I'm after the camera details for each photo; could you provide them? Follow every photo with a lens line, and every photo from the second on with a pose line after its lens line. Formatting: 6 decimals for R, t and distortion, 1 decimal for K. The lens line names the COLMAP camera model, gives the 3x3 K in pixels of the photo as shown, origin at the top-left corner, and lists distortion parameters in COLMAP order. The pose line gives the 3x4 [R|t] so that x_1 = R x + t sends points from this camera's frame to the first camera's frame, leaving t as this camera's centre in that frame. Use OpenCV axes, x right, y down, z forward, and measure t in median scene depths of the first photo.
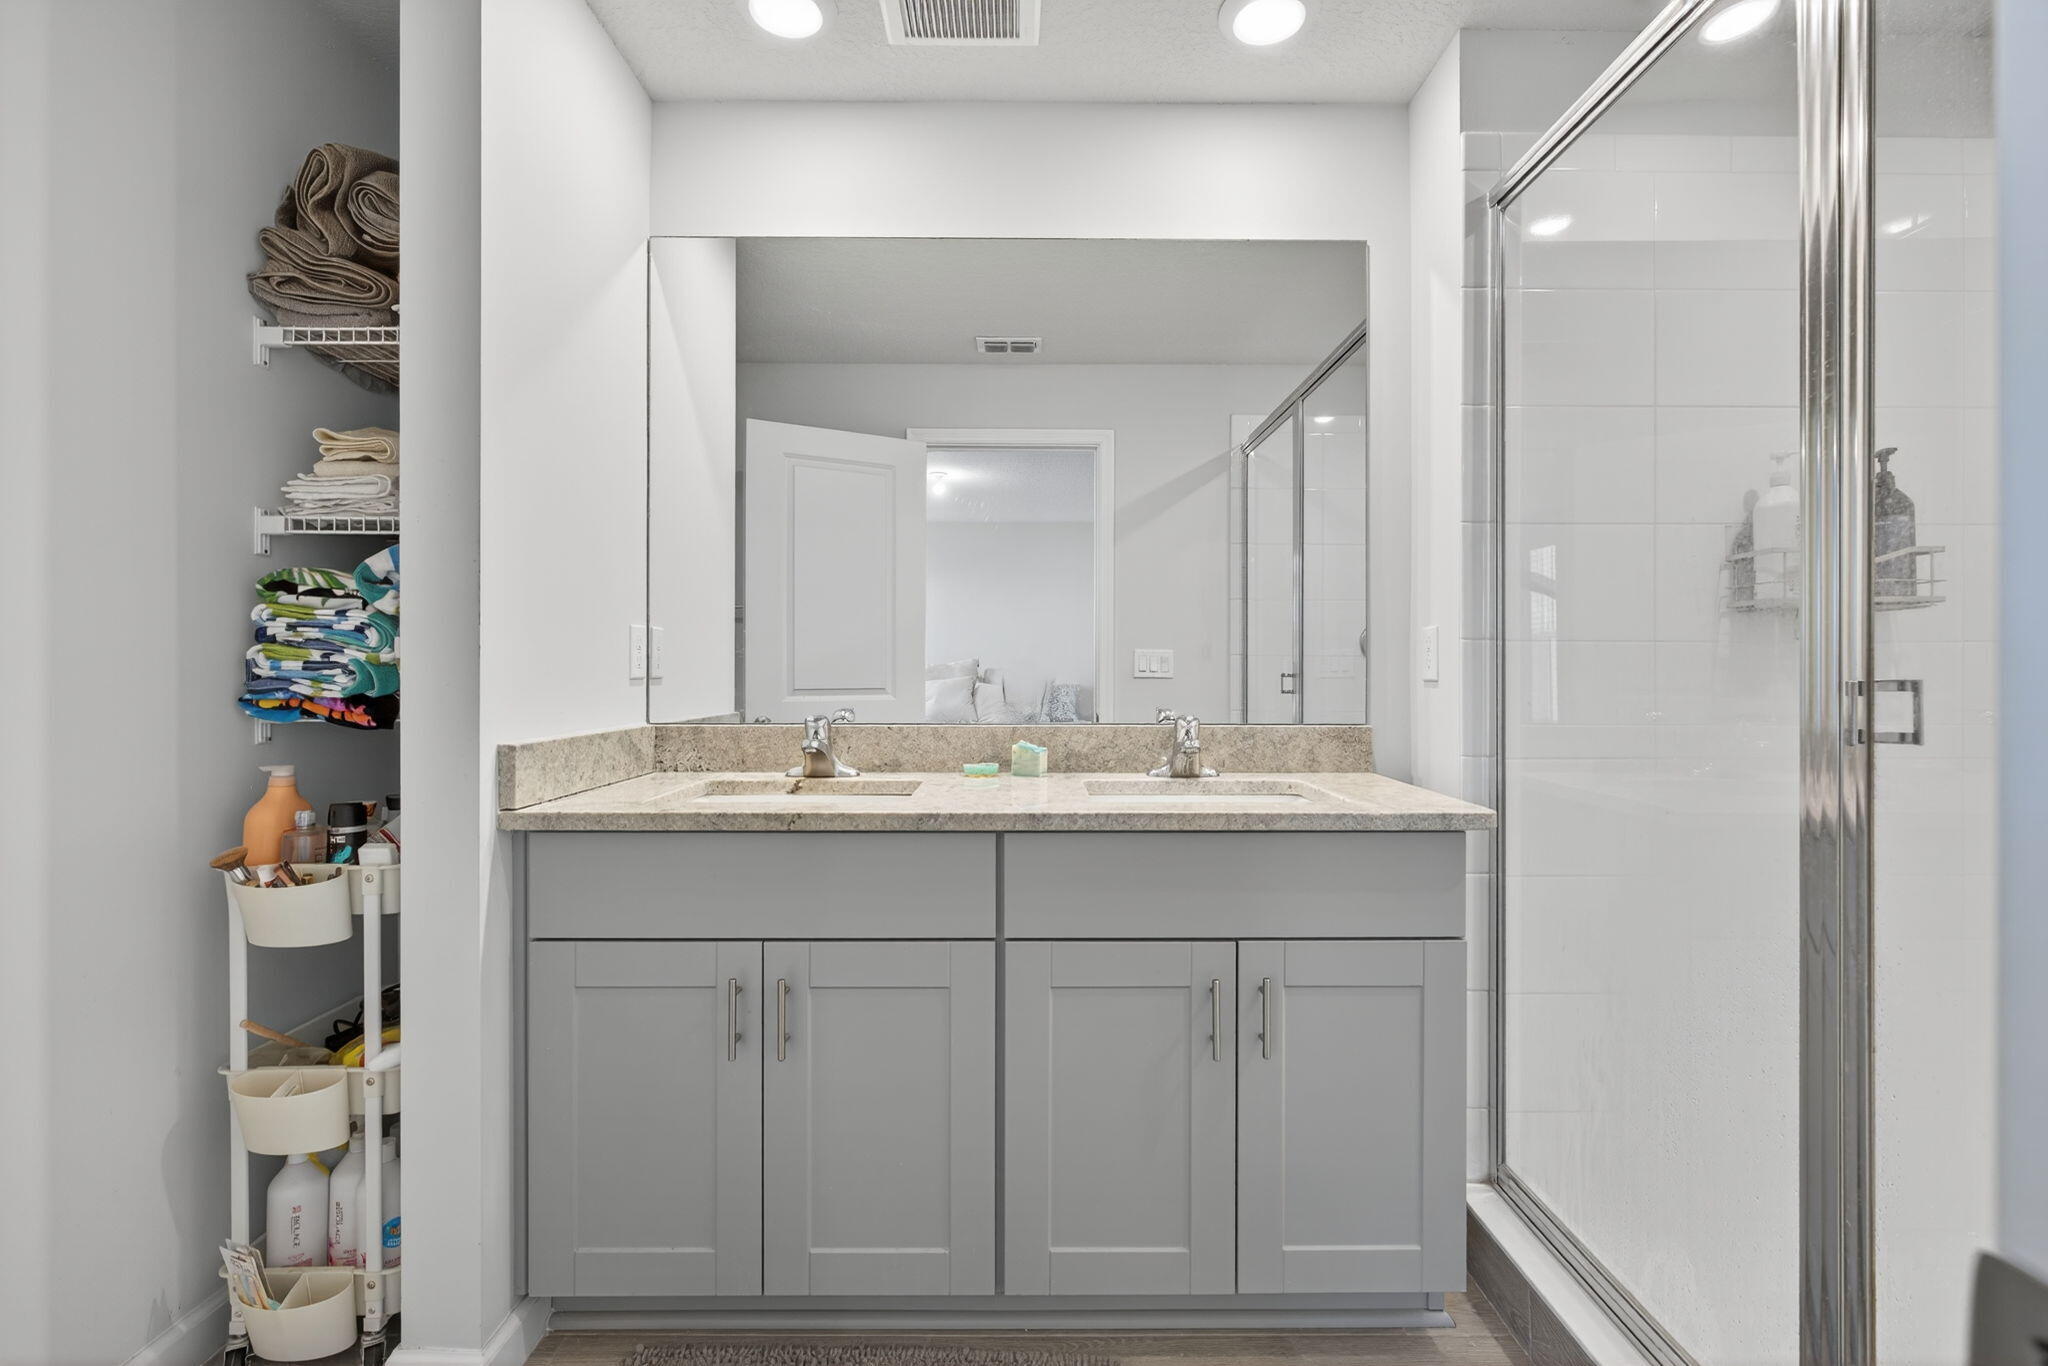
lens RADIAL K [[910.6, 0, 1020.7], [0, 910.6, 668.7], [0, 0, 1]] dist [0.002148, 0.000910]
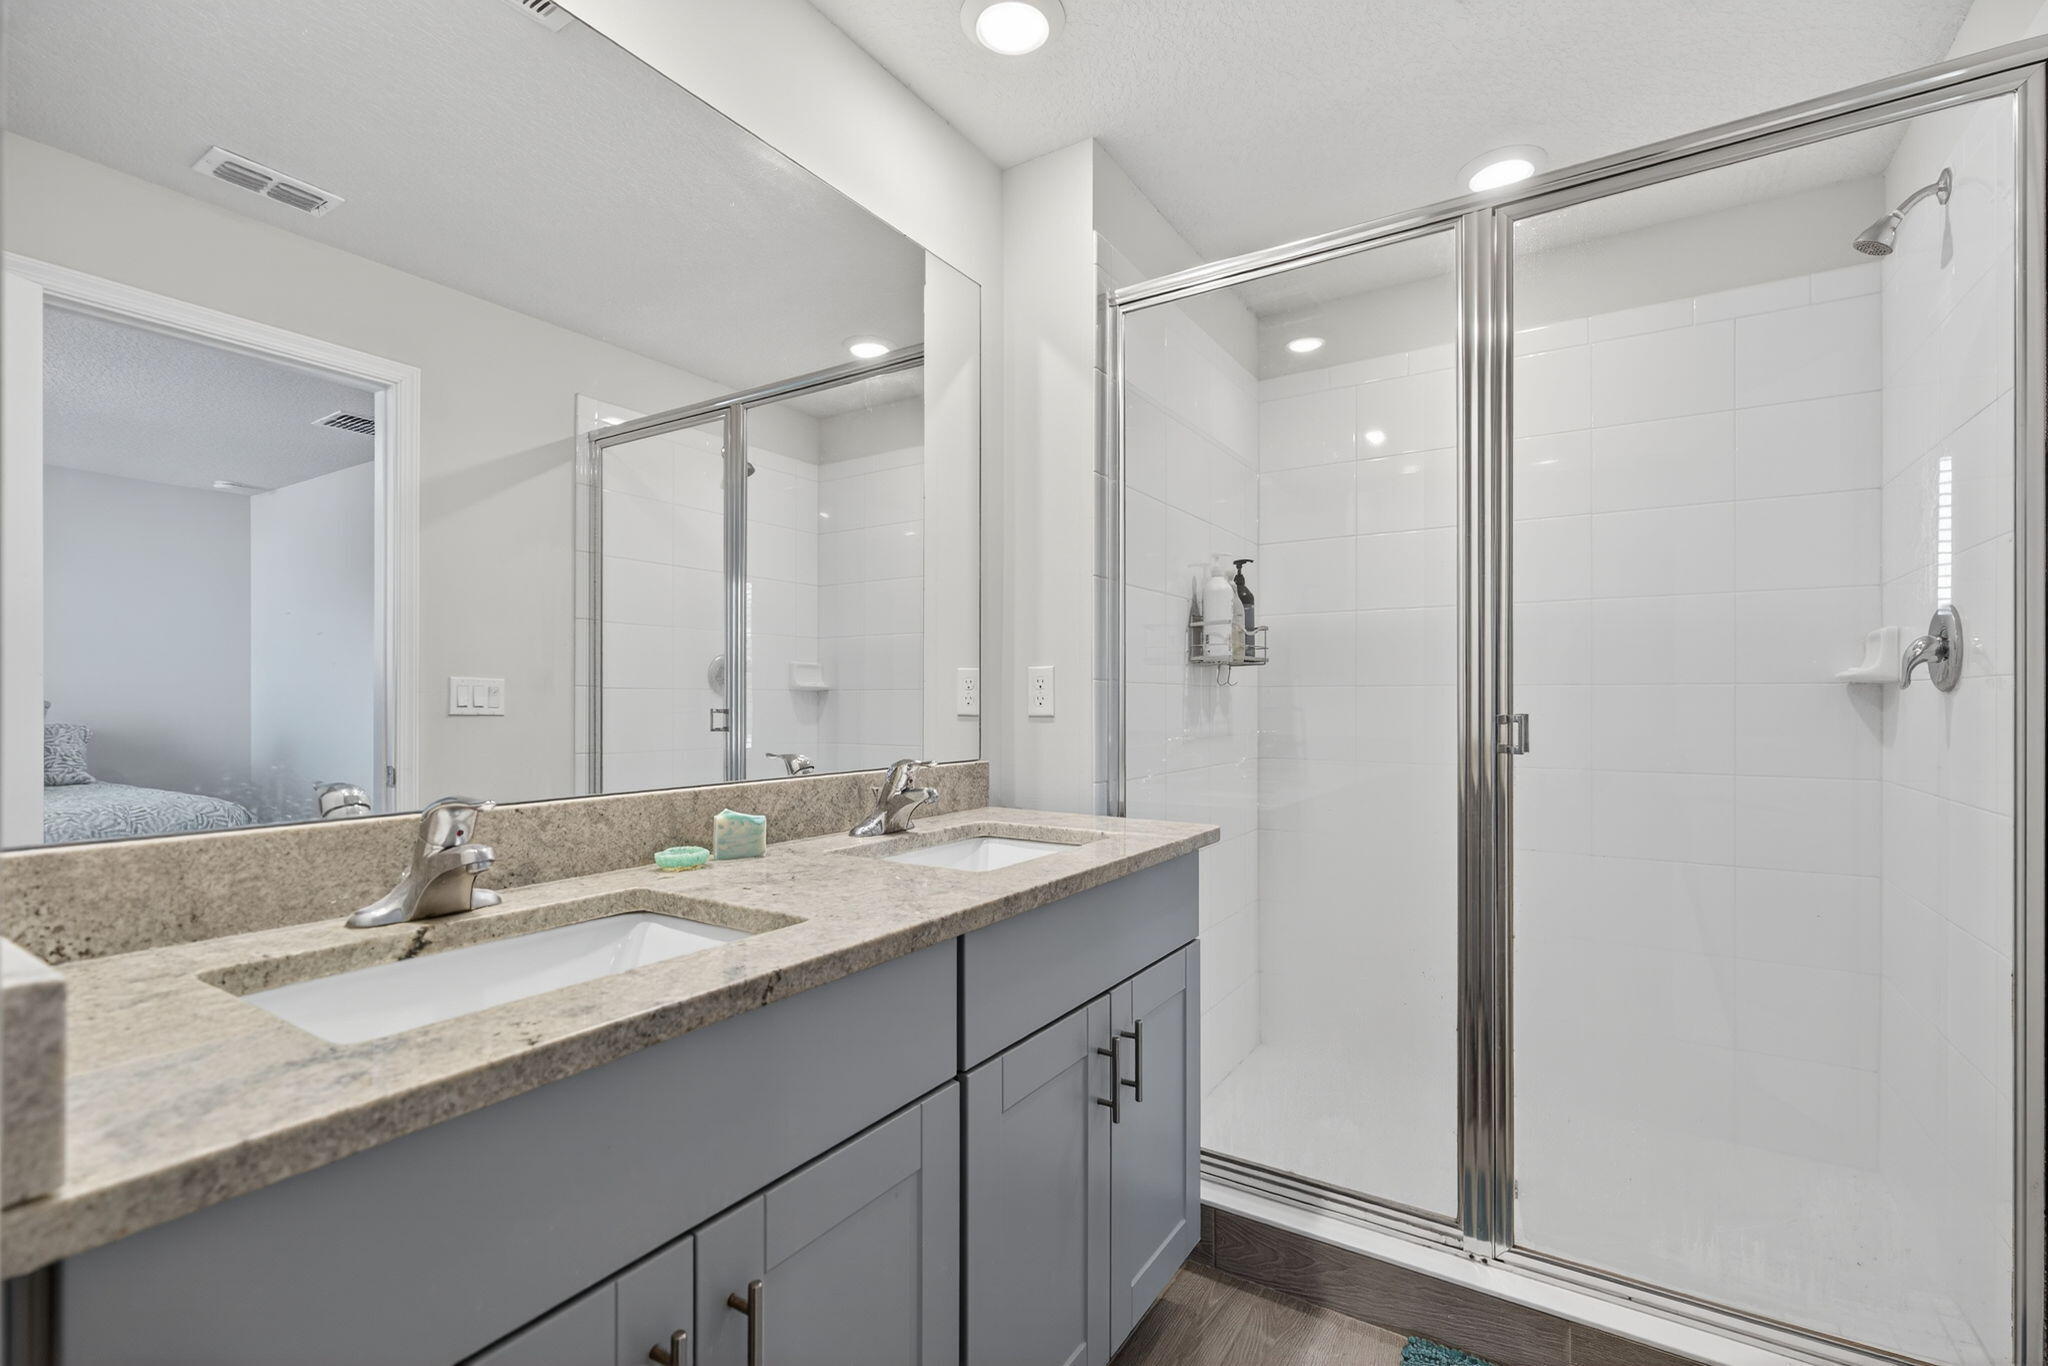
lens RADIAL K [[910.6, 0, 1018.2], [0, 910.6, 700.7], [0, 0, 1]] dist [0.002148, 0.000910]
pose [[0.545904, -0.000325, 0.837848, -0.472734], [-0.000955, 0.999999, 0.001009, -0.006434], [-0.837847, -0.001351, 0.545903, 0.425275]]
